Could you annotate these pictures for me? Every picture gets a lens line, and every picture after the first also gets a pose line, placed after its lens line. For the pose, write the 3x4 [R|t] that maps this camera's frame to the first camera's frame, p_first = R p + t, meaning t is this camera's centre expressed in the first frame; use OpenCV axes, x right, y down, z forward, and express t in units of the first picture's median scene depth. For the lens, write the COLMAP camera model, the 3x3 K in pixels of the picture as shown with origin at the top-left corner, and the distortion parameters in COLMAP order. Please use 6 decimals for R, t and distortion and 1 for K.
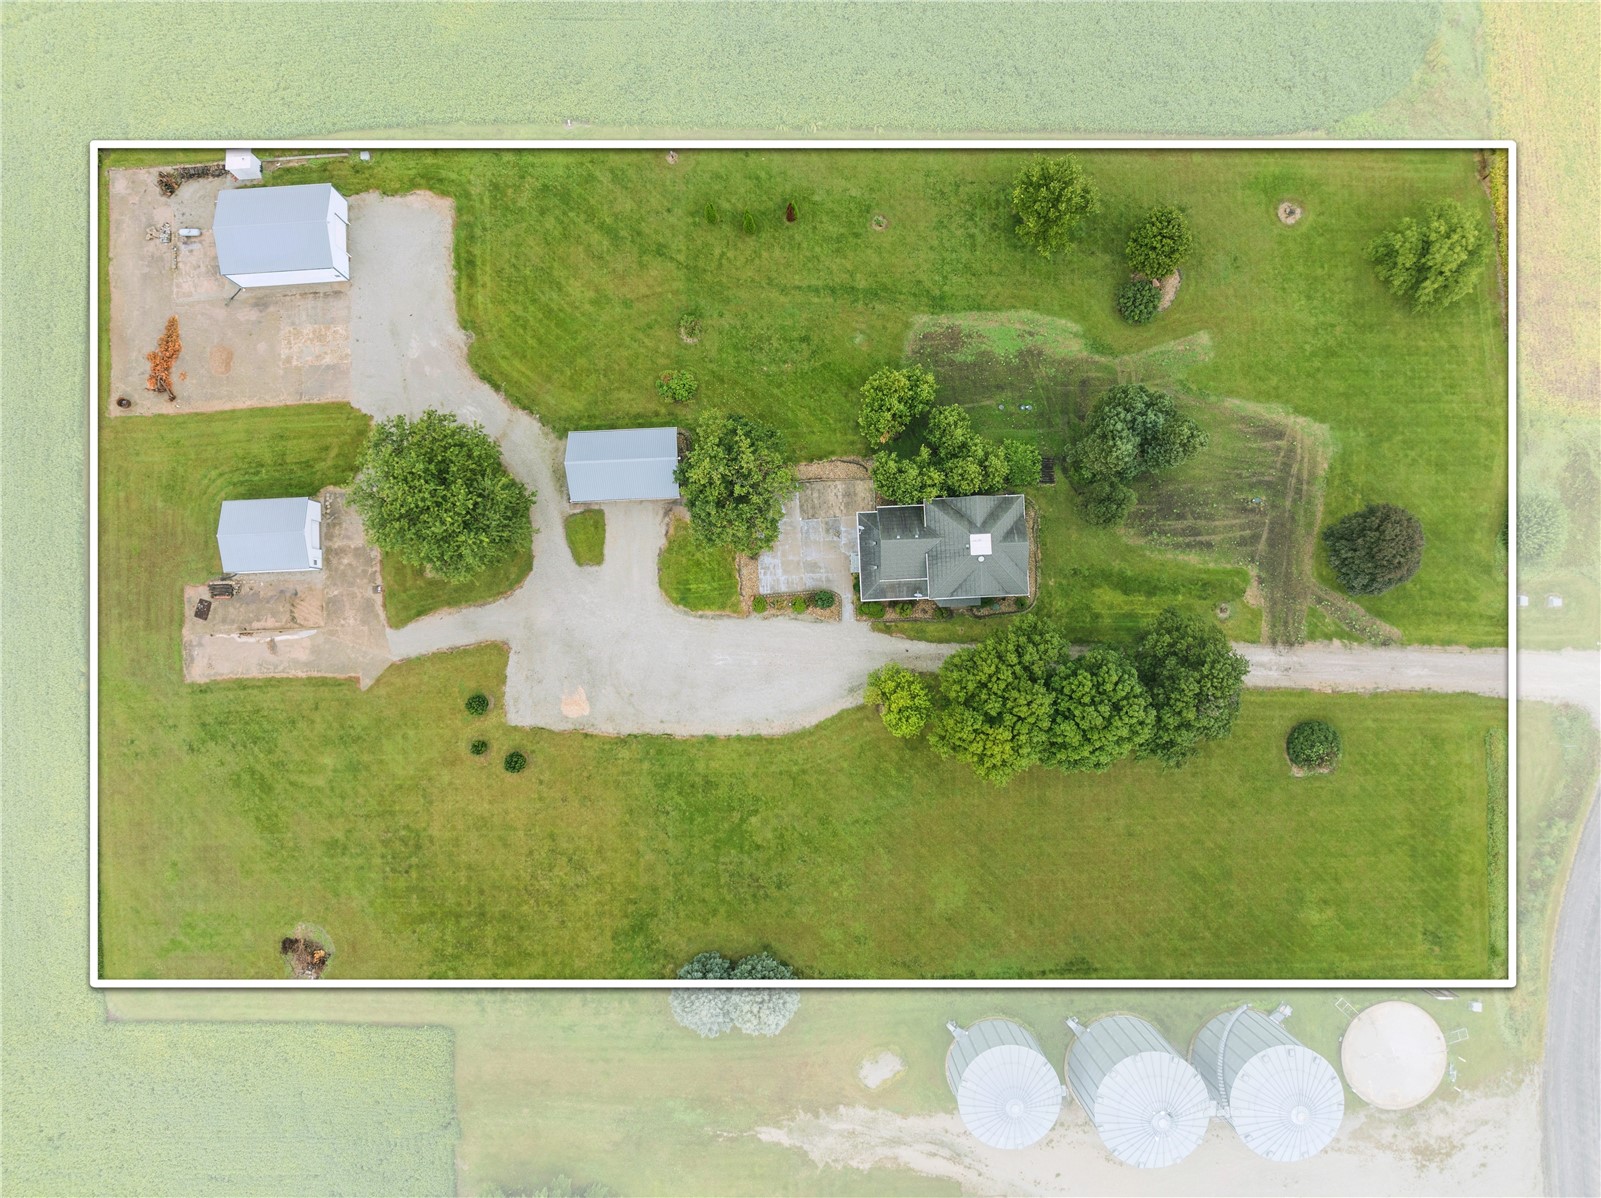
lens RADIAL K [[1135.0, 0, 800.5], [0, 1135.0, 599.0], [0, 0, 1]] dist [-0.053801, 0.001698]
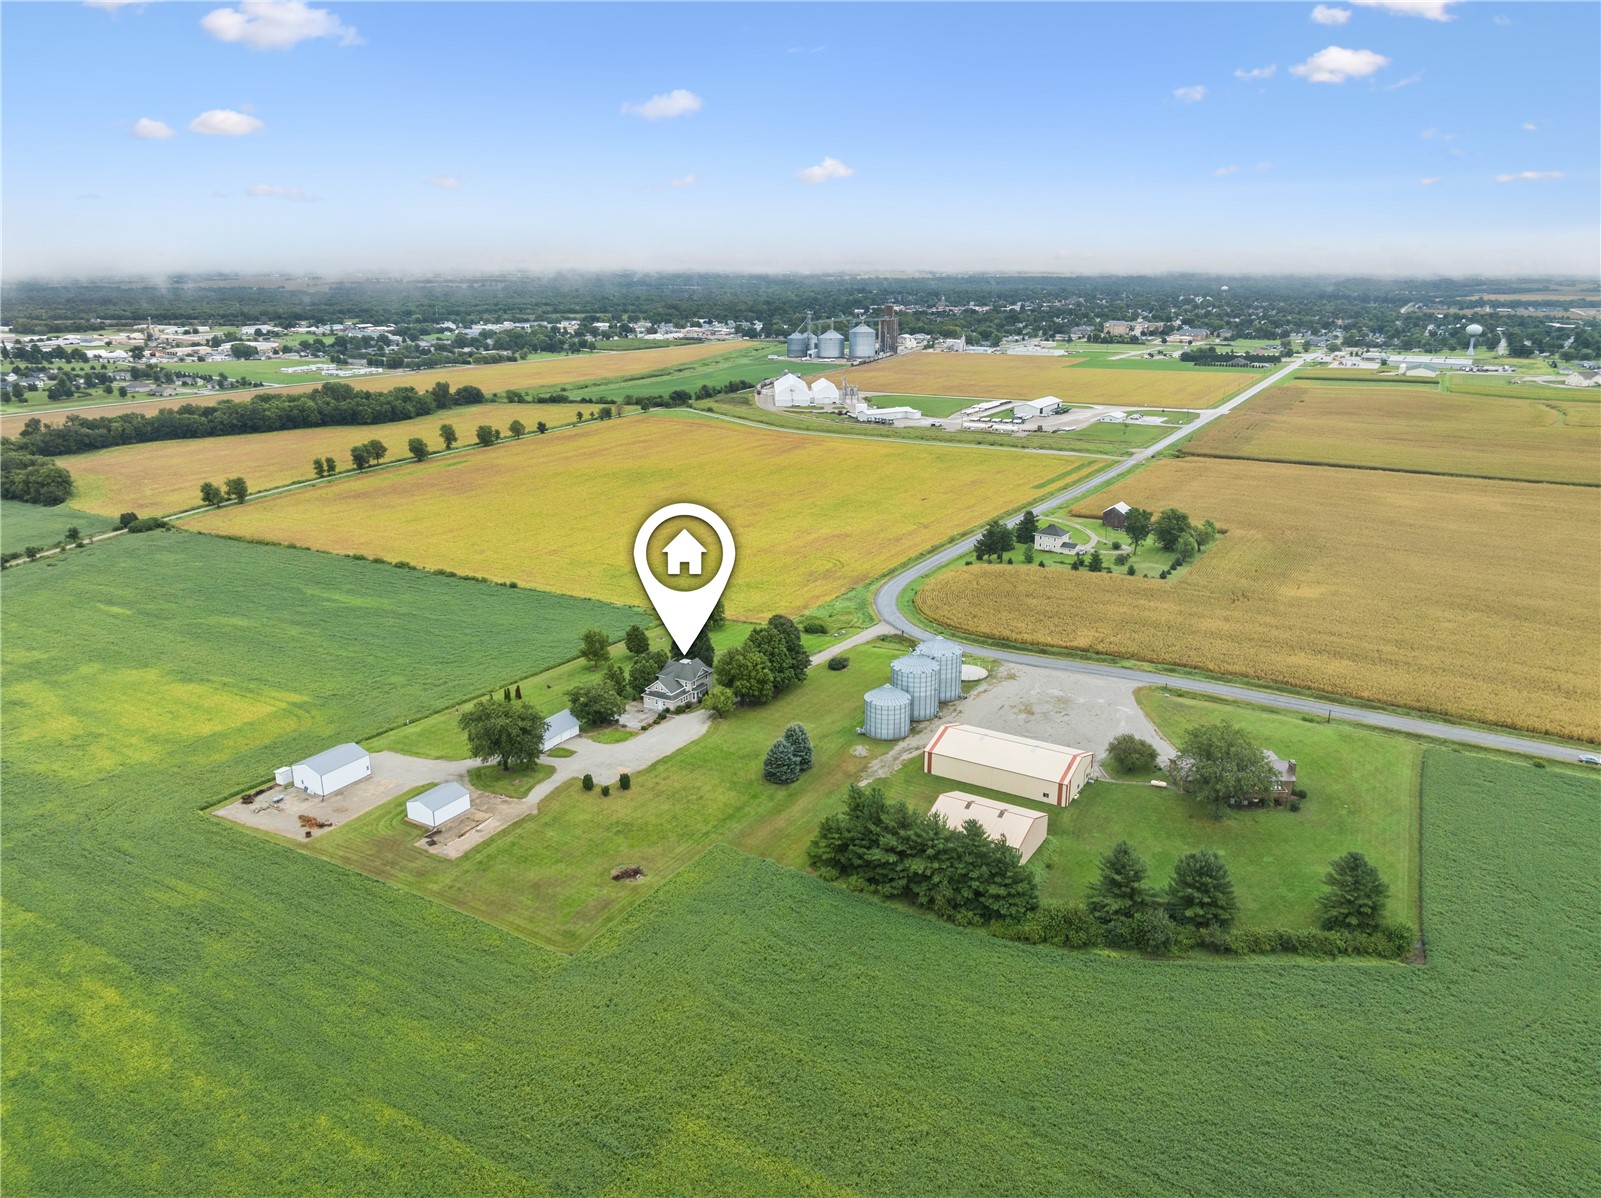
lens RADIAL K [[1135.0, 0, 800.5], [0, 1135.0, 599.0], [0, 0, 1]] dist [-0.053801, 0.001698]
pose [[0.546271, -0.248165, 0.800001, -1.462661], [0.837282, 0.188443, -0.513272, 1.243859], [-0.023379, 0.950212, 0.310725, 0.116445]]
